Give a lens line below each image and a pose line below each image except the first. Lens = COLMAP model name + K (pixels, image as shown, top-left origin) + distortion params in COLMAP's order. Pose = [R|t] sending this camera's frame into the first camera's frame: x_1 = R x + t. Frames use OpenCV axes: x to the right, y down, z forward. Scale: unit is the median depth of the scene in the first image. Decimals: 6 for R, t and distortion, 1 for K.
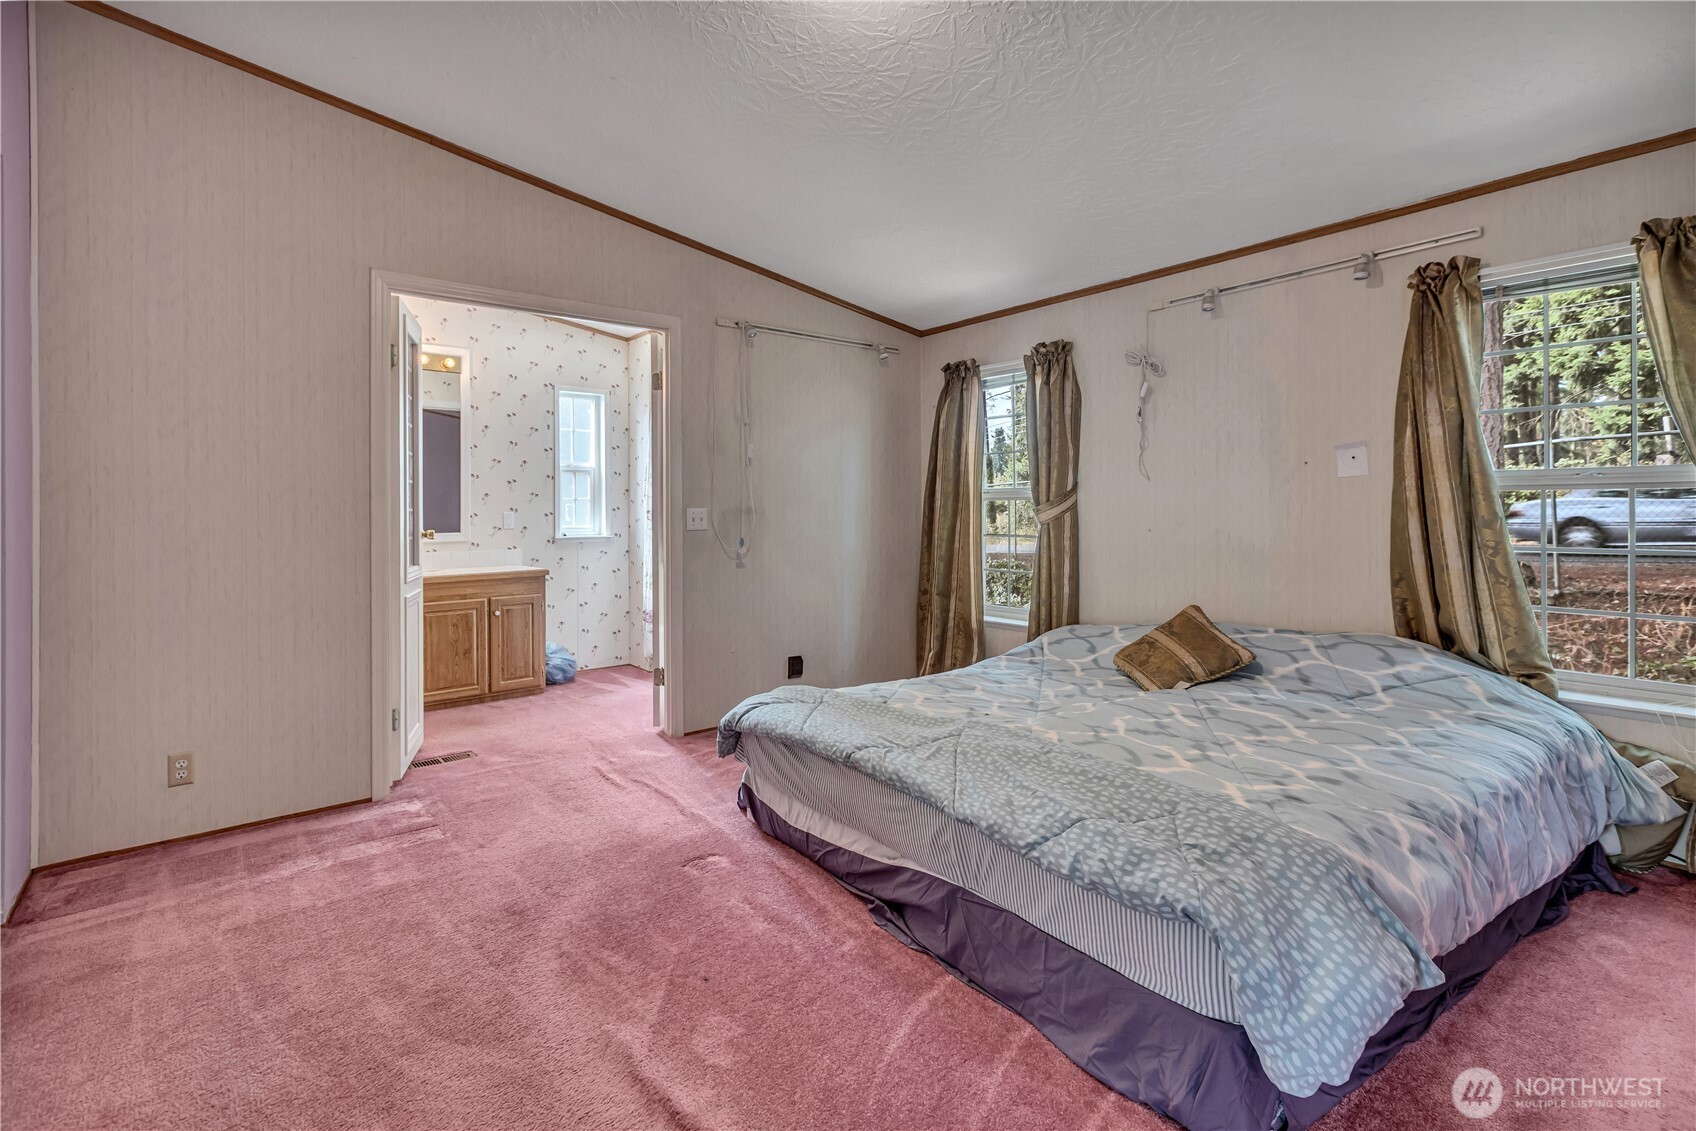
lens RADIAL K [[787.2, 0, 831.9], [0, 787.2, 506.3], [0, 0, 1]] dist [-0.000546, 0.000083]
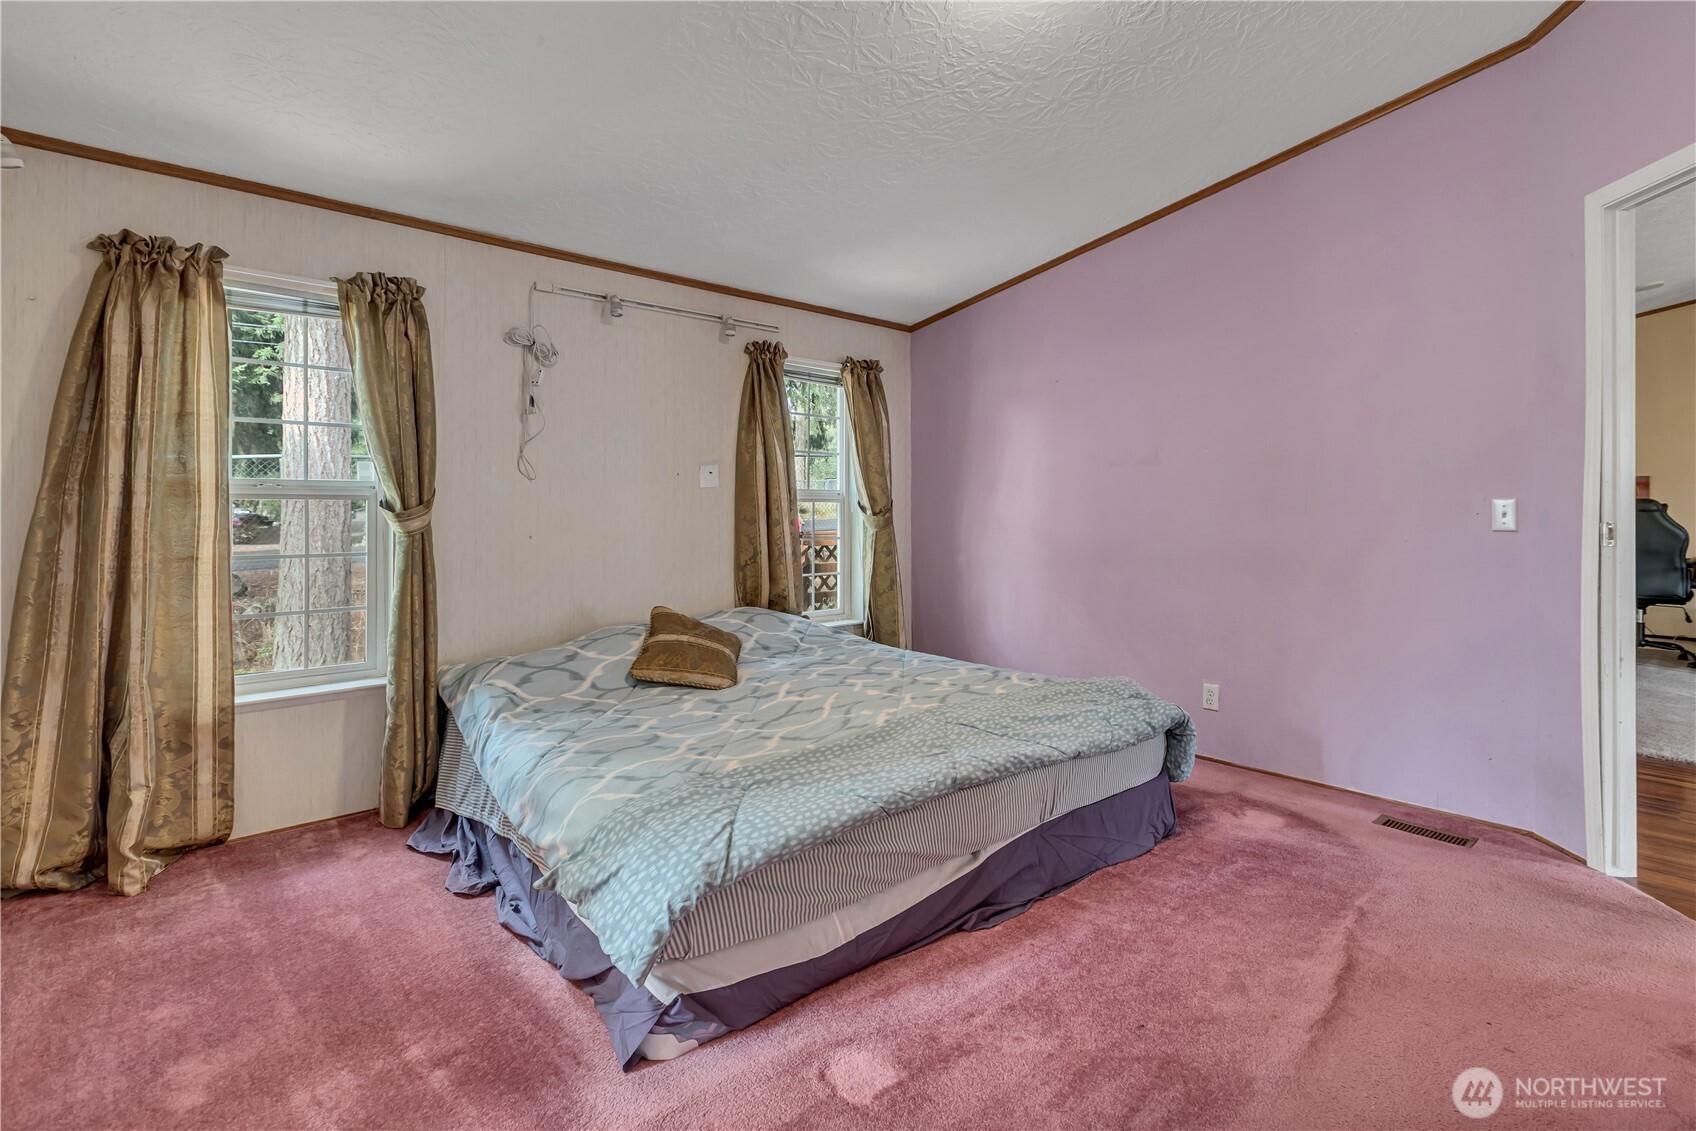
lens RADIAL K [[796.7, 0, 865.0], [0, 796.7, 537.8], [0, 0, 1]] dist [-0.001322, -0.000004]
pose [[-0.079267, -0.022190, 0.996606, -0.636252], [0.002877, 0.999743, 0.022489, 0.014452], [-0.996849, 0.004650, -0.079183, 0.859493]]
